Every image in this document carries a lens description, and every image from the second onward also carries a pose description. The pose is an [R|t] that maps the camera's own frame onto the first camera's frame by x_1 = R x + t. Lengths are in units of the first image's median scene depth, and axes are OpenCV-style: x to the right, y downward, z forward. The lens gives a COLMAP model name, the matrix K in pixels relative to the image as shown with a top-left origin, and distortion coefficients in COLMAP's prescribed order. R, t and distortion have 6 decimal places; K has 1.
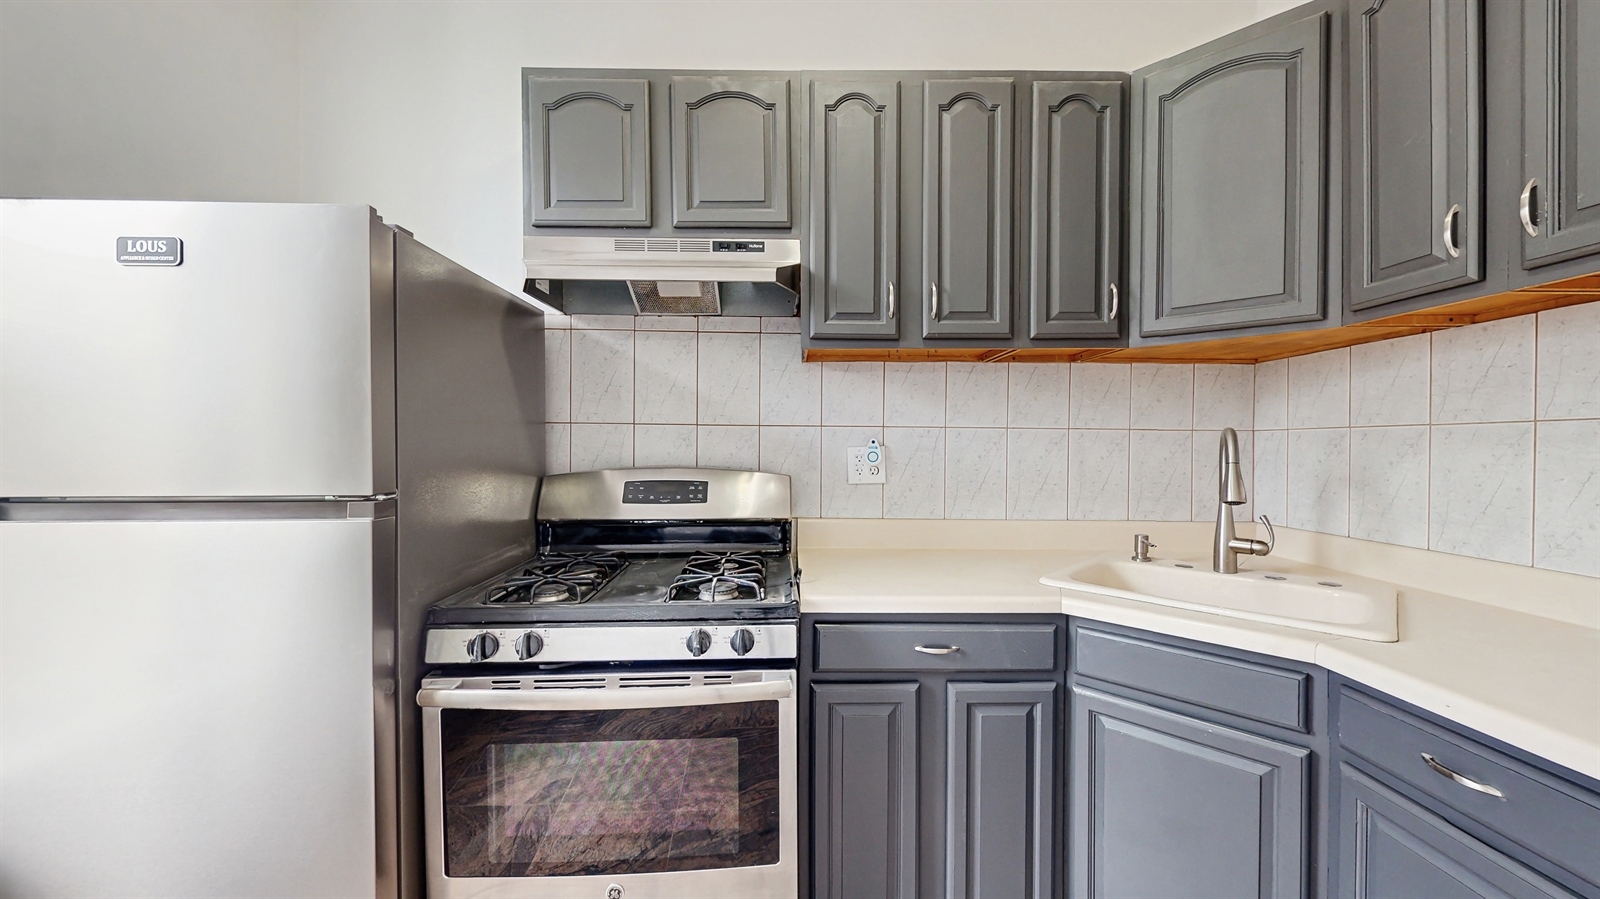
lens RADIAL K [[596.6, 0, 803.6], [0, 596.6, 448.0], [0, 0, 1]] dist [0.004668, -0.001472]
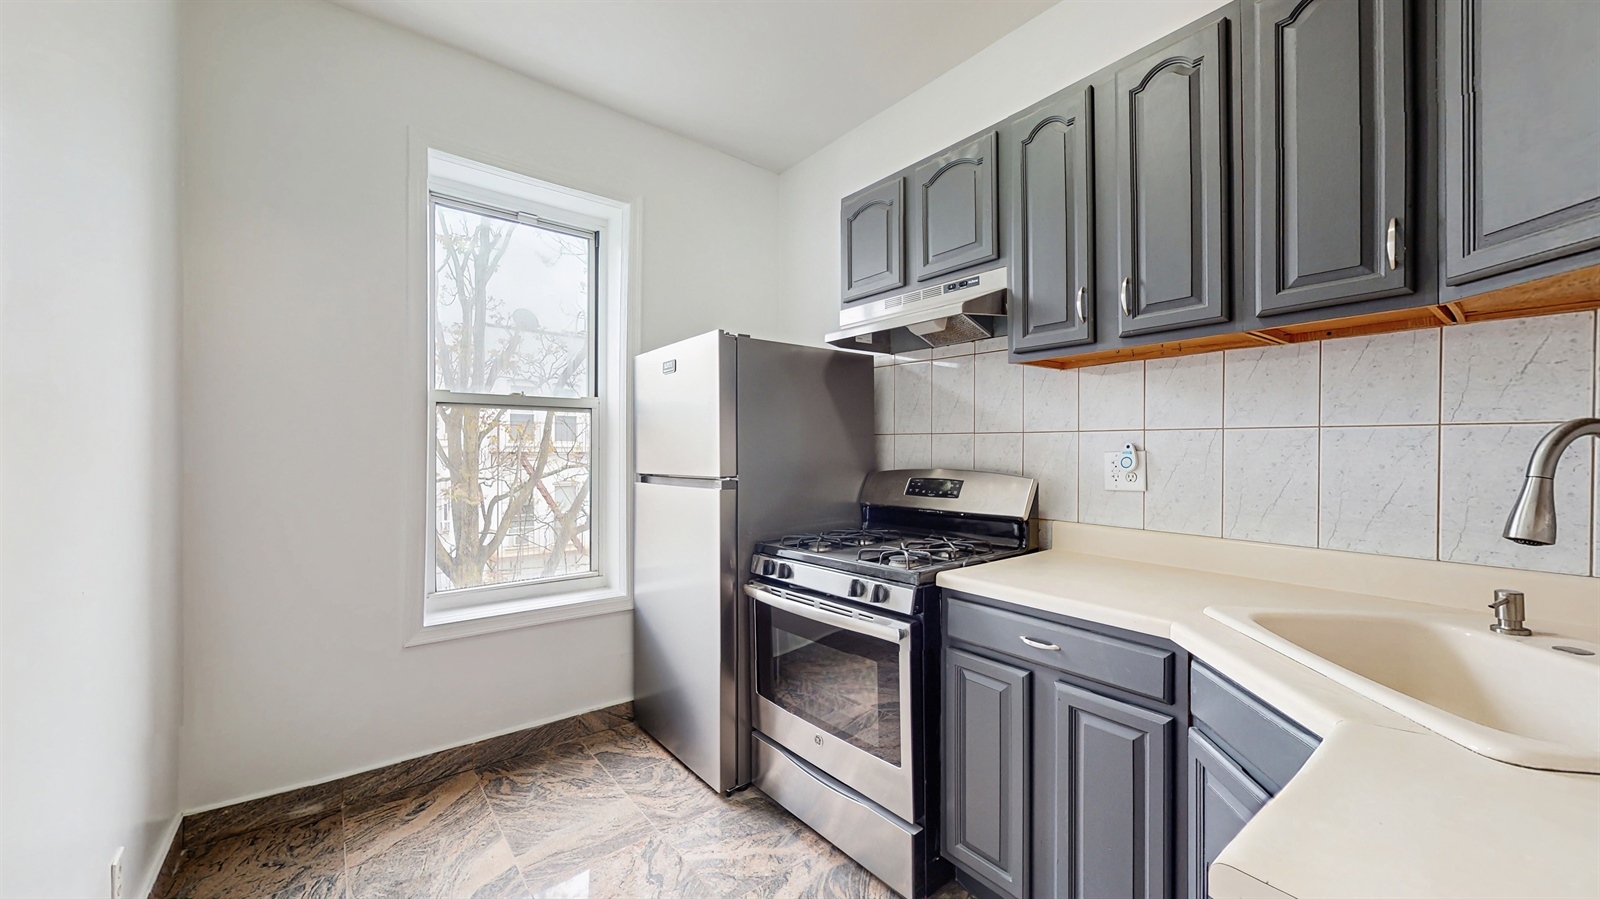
lens RADIAL K [[596.6, 0, 805.0], [0, 596.6, 451.4], [0, 0, 1]] dist [0.004668, -0.001472]
pose [[0.604346, -0.002414, -0.796719, 0.658423], [0.000095, 0.999996, -0.002957, 0.000420], [0.796722, 0.001711, 0.604343, 0.025701]]
